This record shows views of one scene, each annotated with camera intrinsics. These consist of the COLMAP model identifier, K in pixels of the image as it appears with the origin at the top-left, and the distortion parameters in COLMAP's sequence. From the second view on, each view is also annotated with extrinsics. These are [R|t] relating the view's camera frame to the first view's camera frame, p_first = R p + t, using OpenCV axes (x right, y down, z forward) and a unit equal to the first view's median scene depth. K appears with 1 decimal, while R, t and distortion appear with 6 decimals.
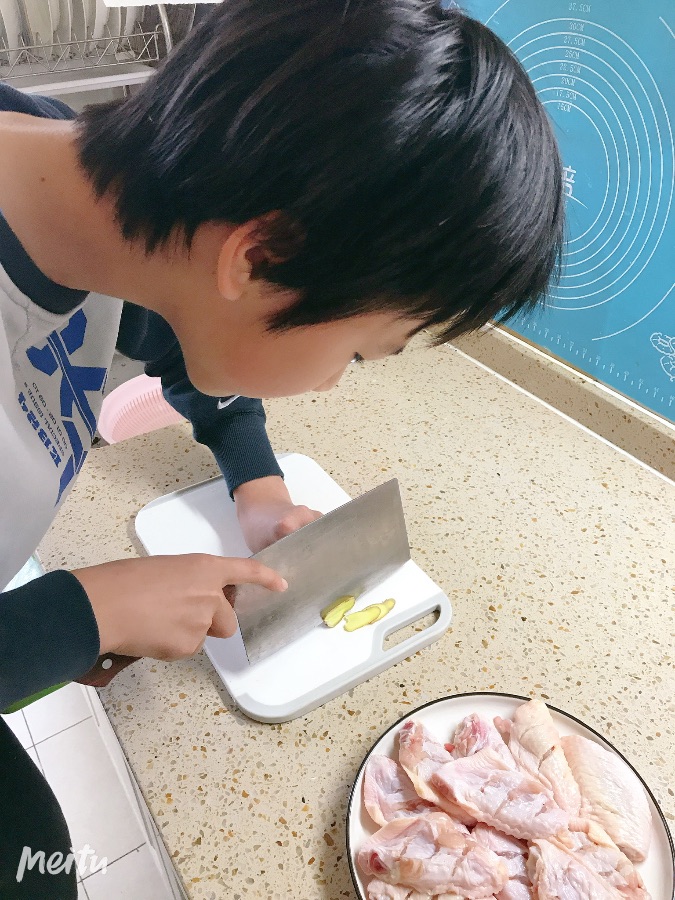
lens RADIAL K [[694.5, 0, 337.5], [0, 694.5, 450.0], [0, 0, 1]] dist [-0.044050, 0.009059]
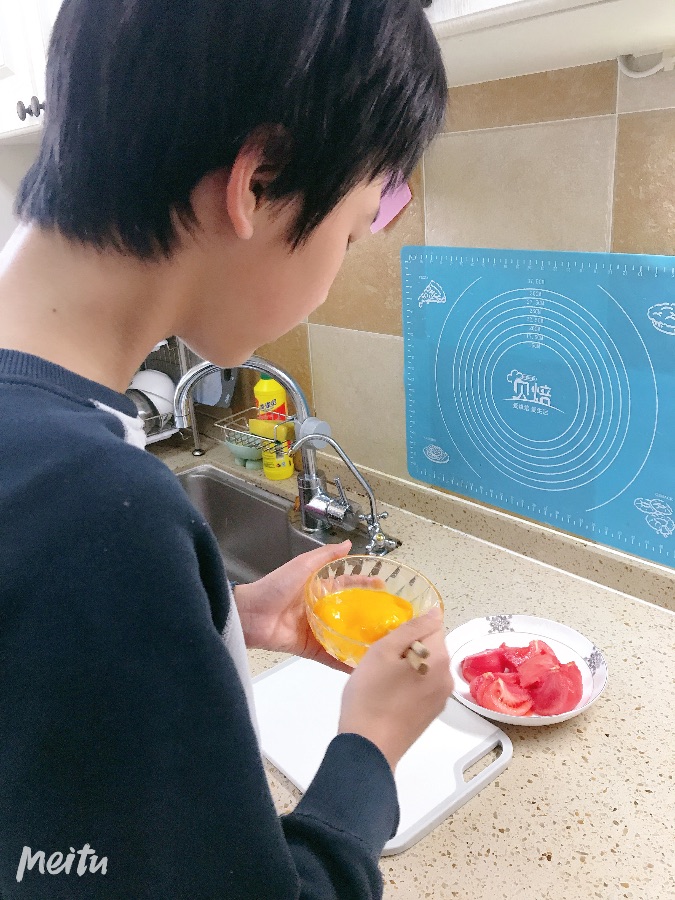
lens RADIAL K [[694.5, 0, 337.5], [0, 694.5, 450.0], [0, 0, 1]] dist [-0.044050, 0.009059]
pose [[0.987198, -0.096769, 0.126789, -0.255661], [0.130462, 0.947214, -0.292858, 0.050740], [-0.091757, 0.305650, 0.947712, -0.212775]]
